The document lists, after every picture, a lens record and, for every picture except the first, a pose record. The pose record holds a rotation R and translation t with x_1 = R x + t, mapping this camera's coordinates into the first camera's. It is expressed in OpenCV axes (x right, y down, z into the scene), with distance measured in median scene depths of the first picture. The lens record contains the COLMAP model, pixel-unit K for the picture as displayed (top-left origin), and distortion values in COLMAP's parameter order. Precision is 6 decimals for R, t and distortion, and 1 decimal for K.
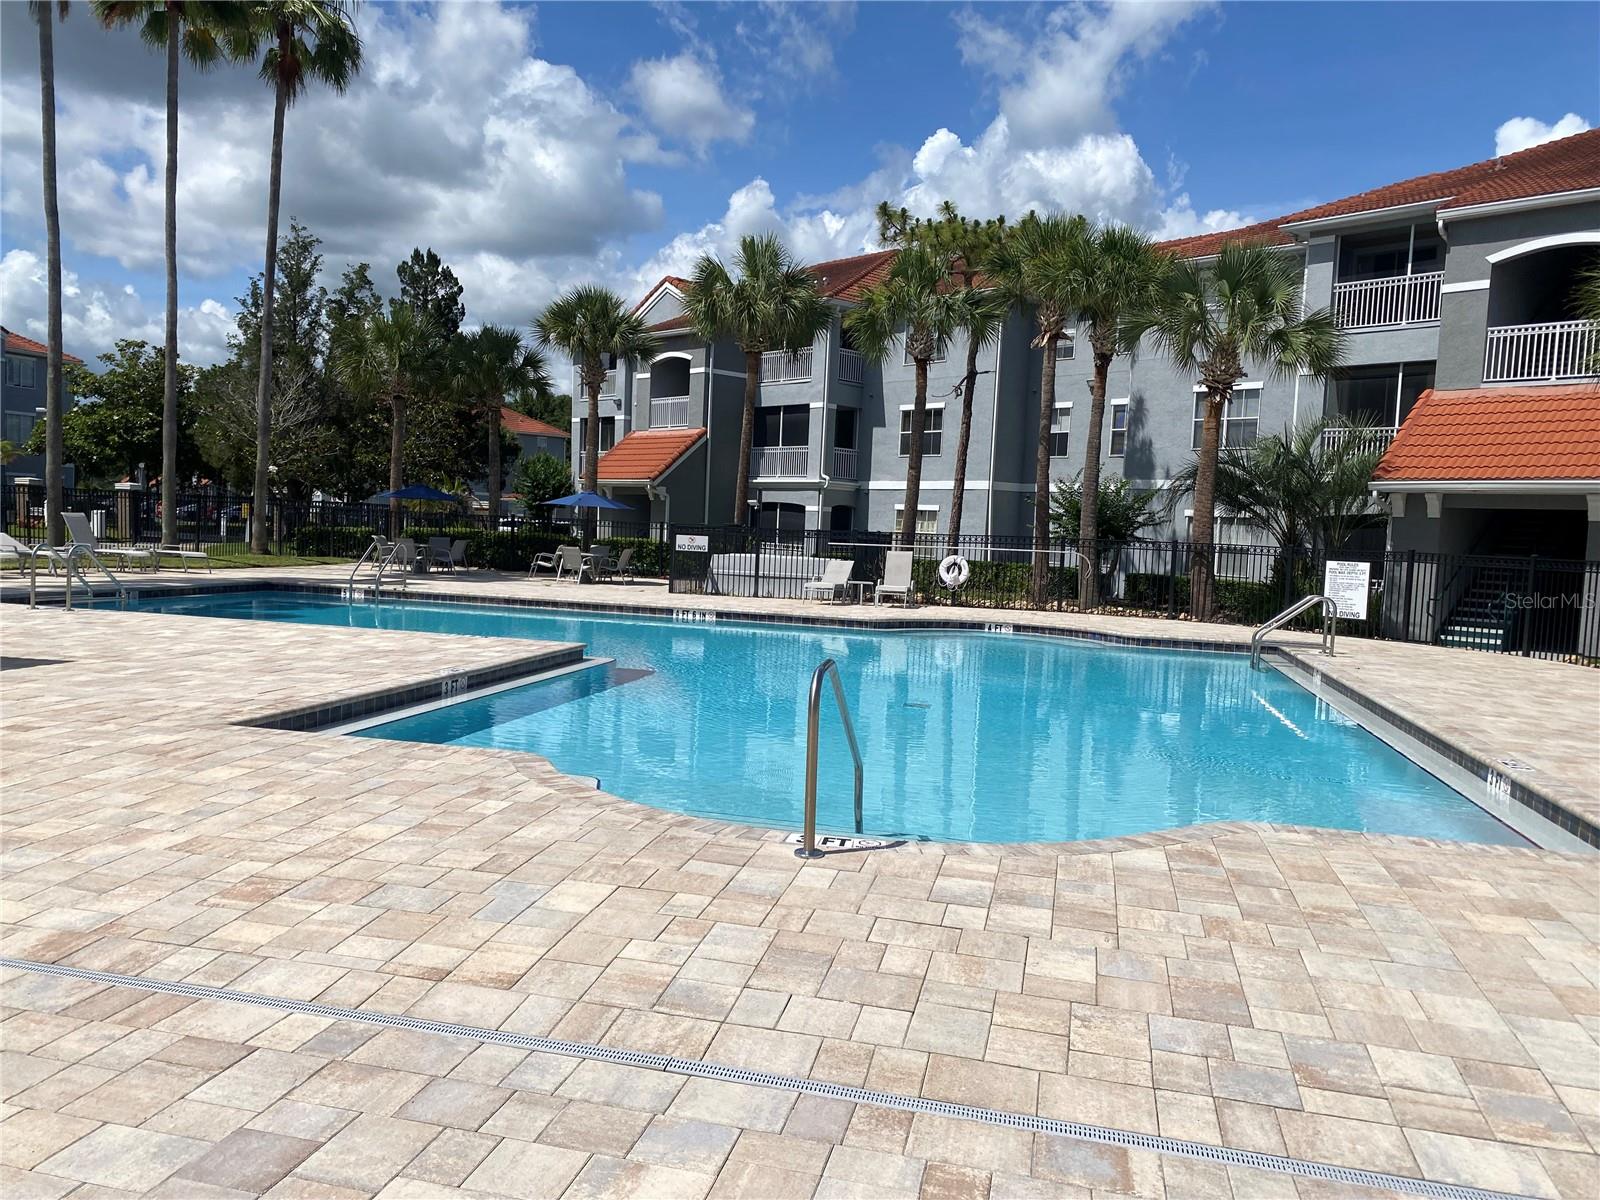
lens RADIAL K [[1210.9, 0, 771.4], [0, 1210.9, 634.0], [0, 0, 1]] dist [0.046985, -0.050348]
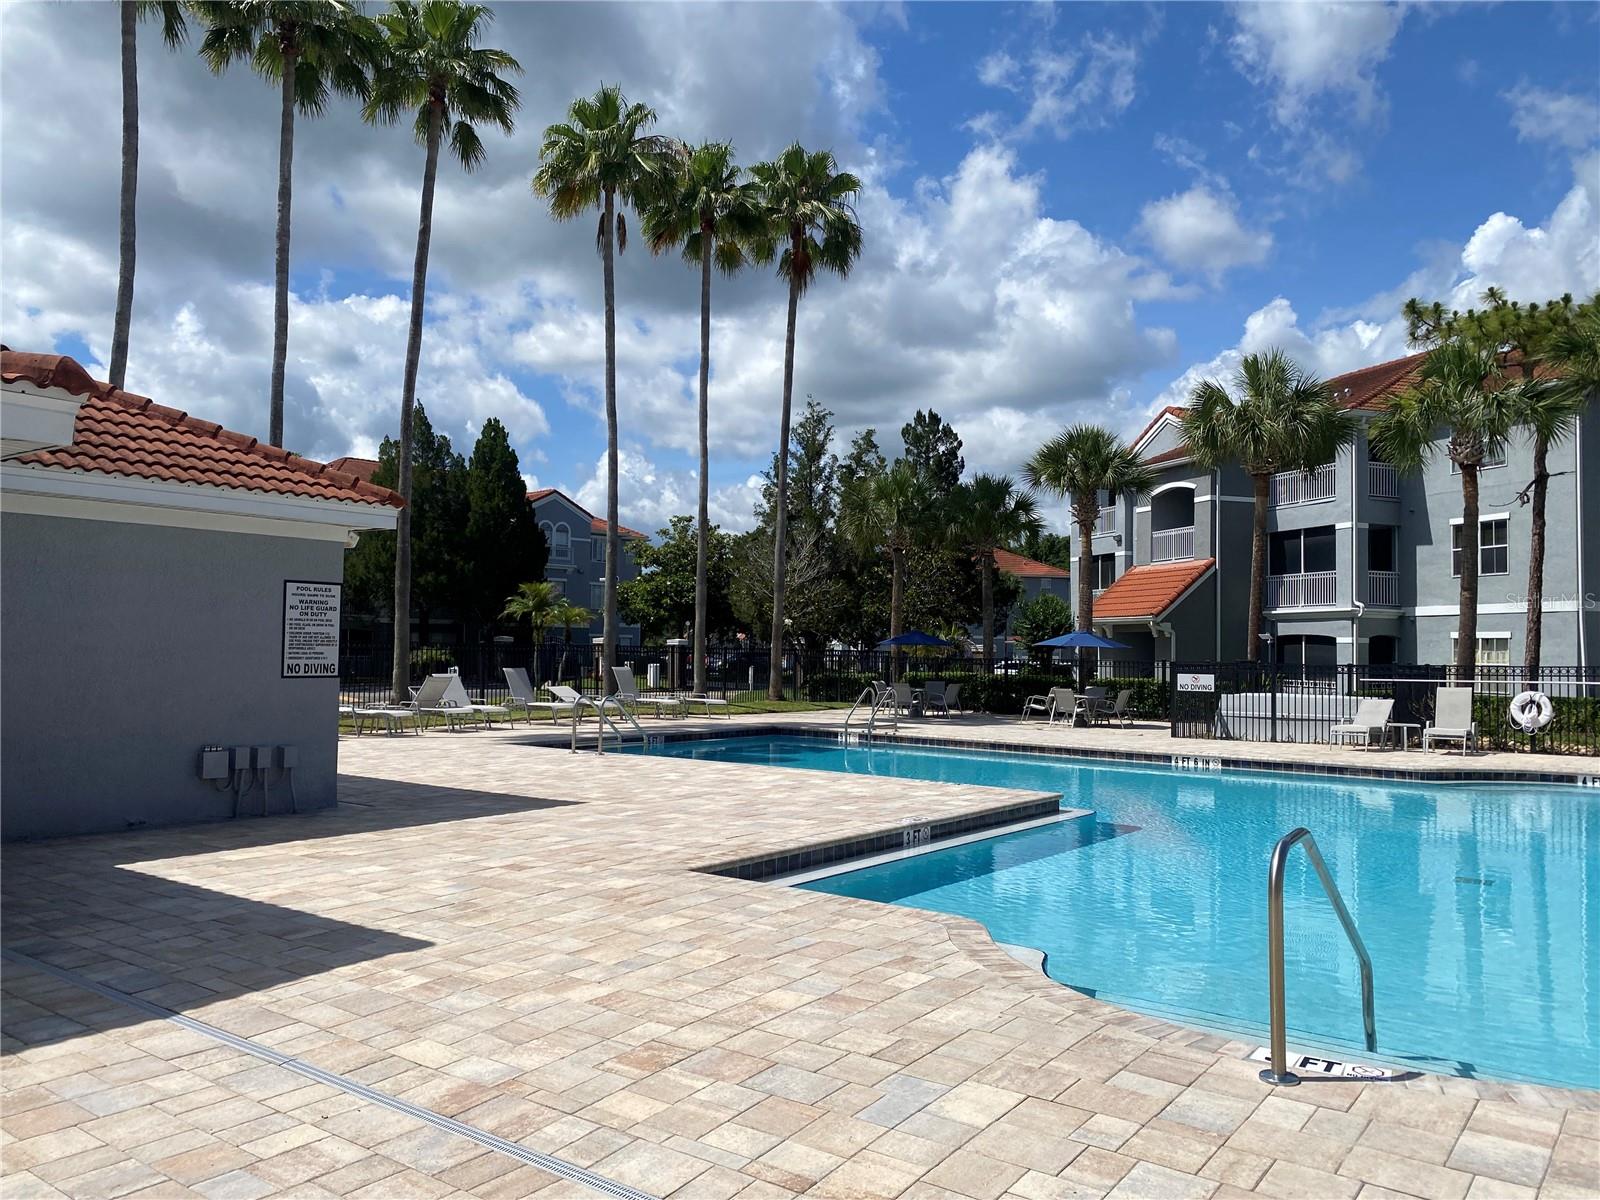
lens RADIAL K [[1210.9, 0, 771.4], [0, 1210.9, 634.0], [0, 0, 1]] dist [0.046985, -0.050348]
pose [[0.915086, -0.035489, -0.401694, 0.014262], [-0.011249, 0.993486, -0.113399, -0.003383], [0.403101, 0.108288, 0.908726, 0.025339]]
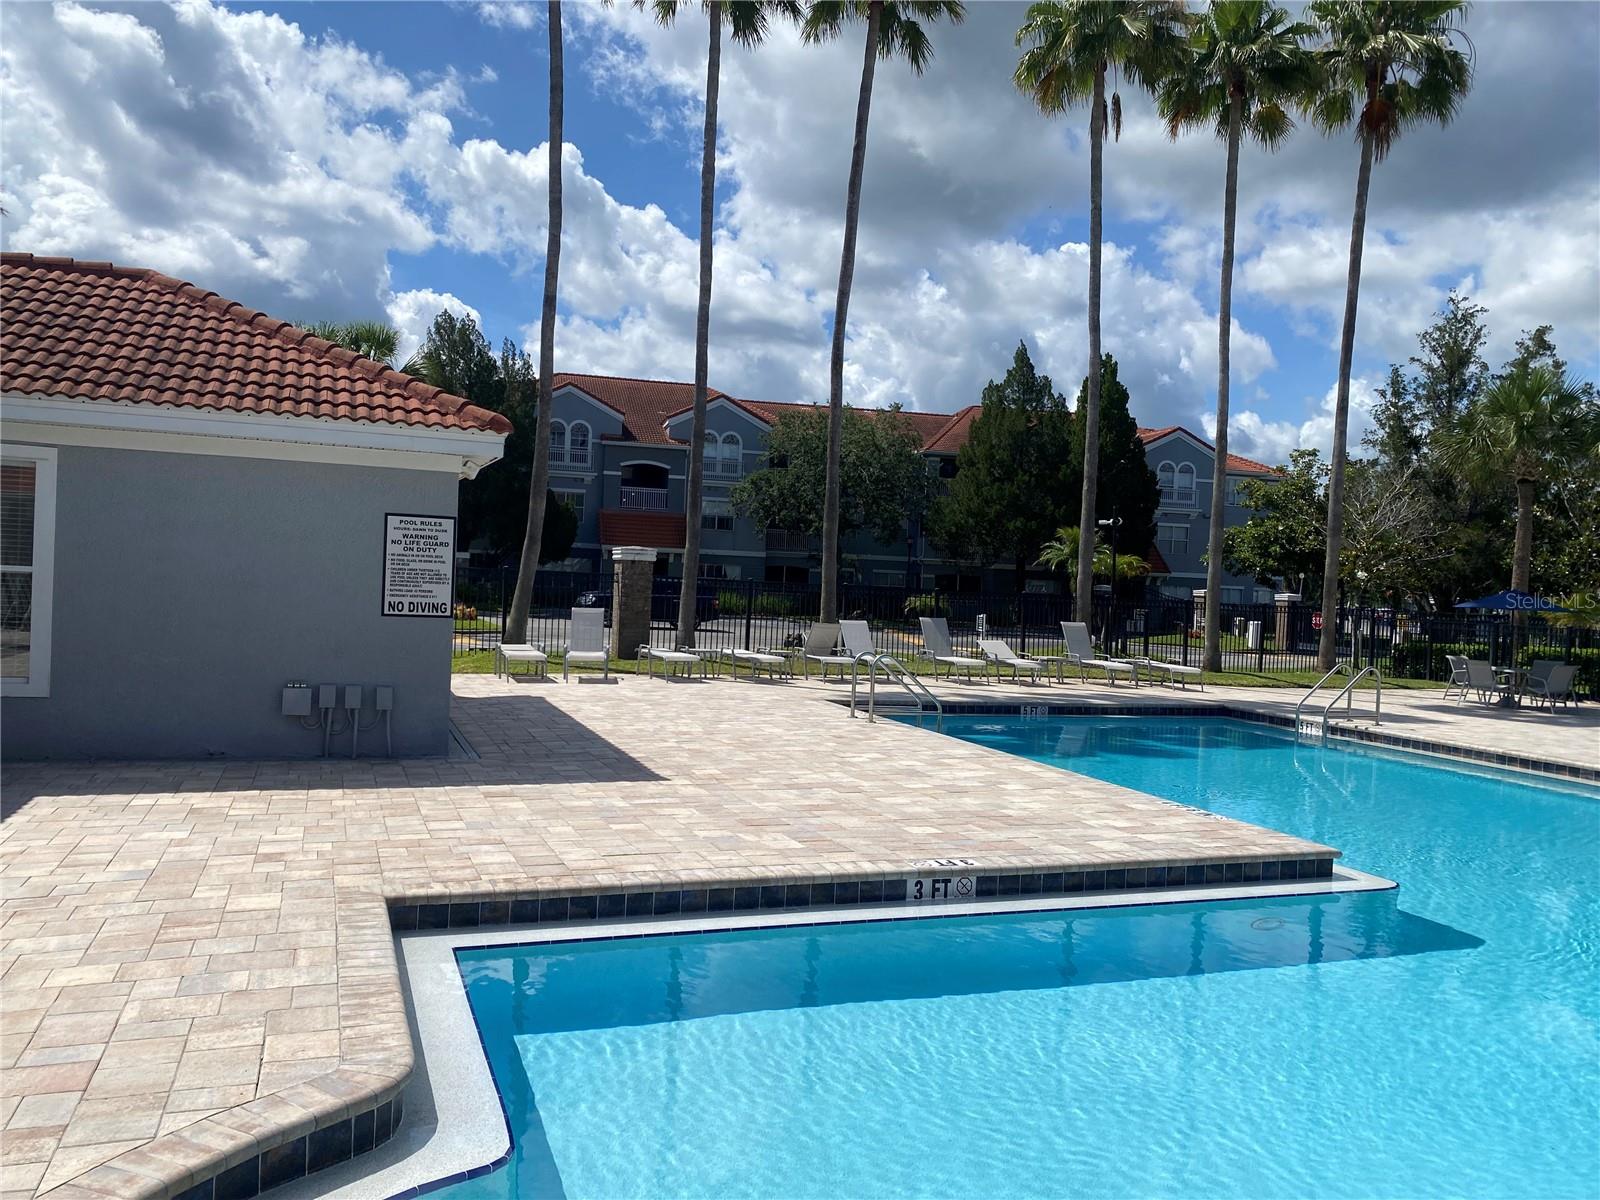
lens RADIAL K [[1217.6, 0, 777.3], [0, 1217.6, 604.3], [0, 0, 1]] dist [0.024274, -0.012159]
pose [[0.560596, -0.002033, -0.828087, 0.112727], [-0.093685, 0.993421, -0.065862, -0.027808], [0.822773, 0.114502, 0.556718, 0.265017]]
